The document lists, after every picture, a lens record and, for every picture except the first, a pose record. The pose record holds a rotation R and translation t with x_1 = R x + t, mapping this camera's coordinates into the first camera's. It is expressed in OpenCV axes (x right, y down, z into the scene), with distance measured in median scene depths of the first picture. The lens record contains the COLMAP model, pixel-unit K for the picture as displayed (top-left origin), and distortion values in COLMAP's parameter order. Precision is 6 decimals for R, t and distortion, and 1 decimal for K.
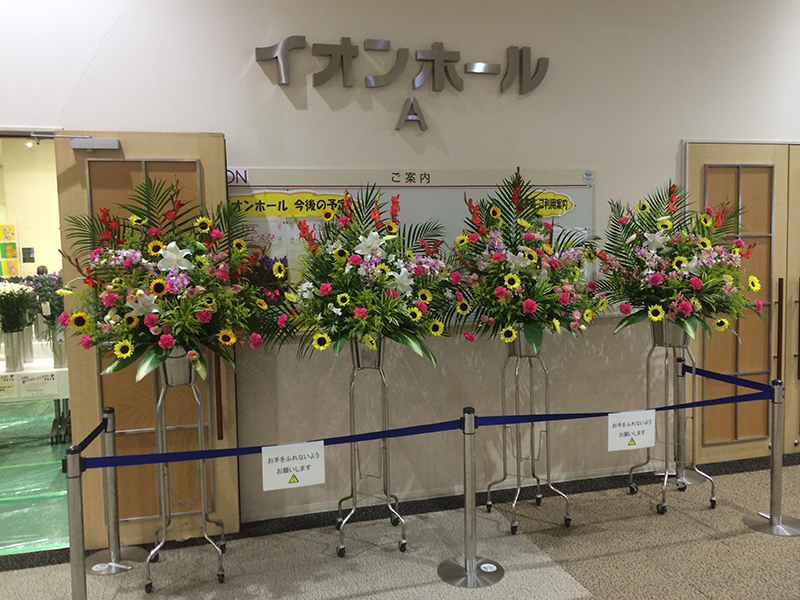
lens RADIAL K [[683.5, 0, 400.1], [0, 683.5, 300.0], [0, 0, 1]] dist [0.062923, -0.096253]
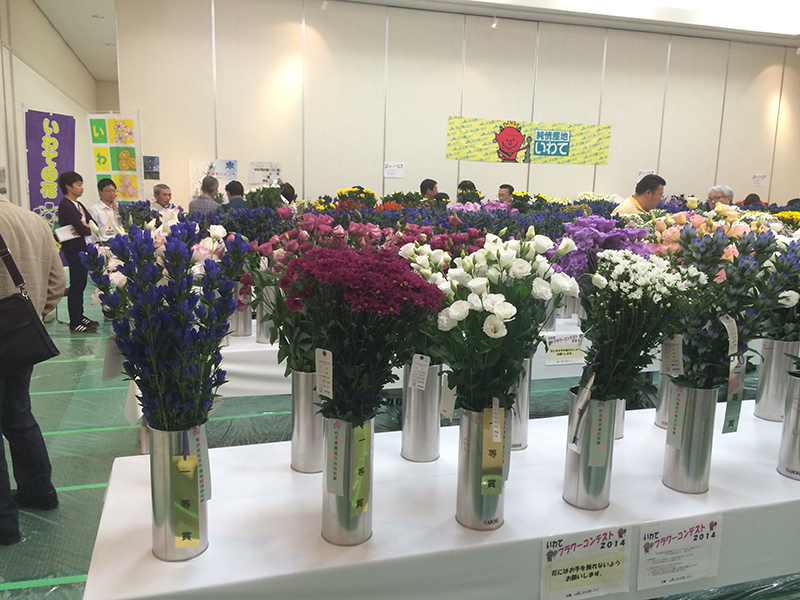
lens RADIAL K [[683.5, 0, 398.5], [0, 683.5, 300.8], [0, 0, 1]] dist [0.062923, -0.096253]
pose [[0.998212, 0.040916, 0.043580, -0.329573], [-0.045044, 0.994129, 0.098385, -0.014212], [-0.039298, -0.100172, 0.994194, 0.326626]]
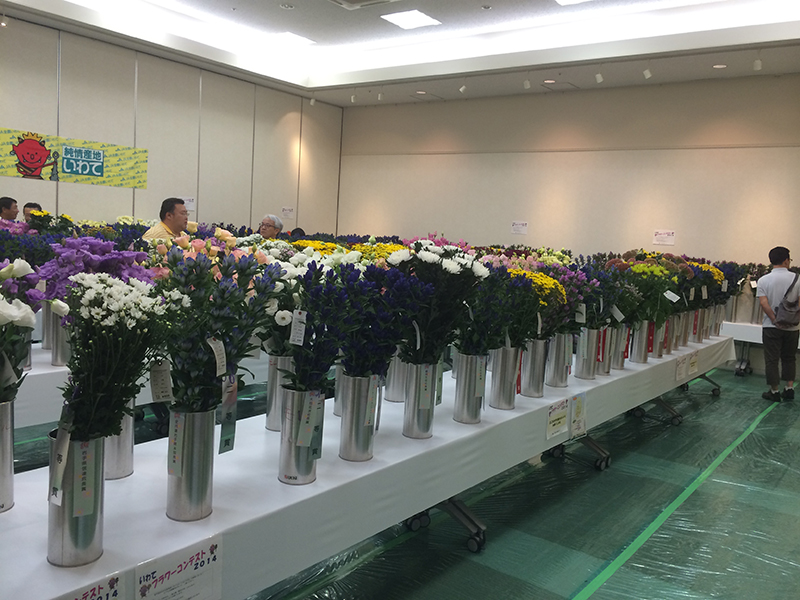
lens RADIAL K [[683.5, 0, 401.9], [0, 683.5, 298.6], [0, 0, 1]] dist [0.062923, -0.096253]
pose [[0.778875, 0.013466, 0.627035, -0.313669], [-0.041026, 0.998722, 0.029512, -0.014147], [-0.625837, -0.048711, 0.778432, 0.329438]]
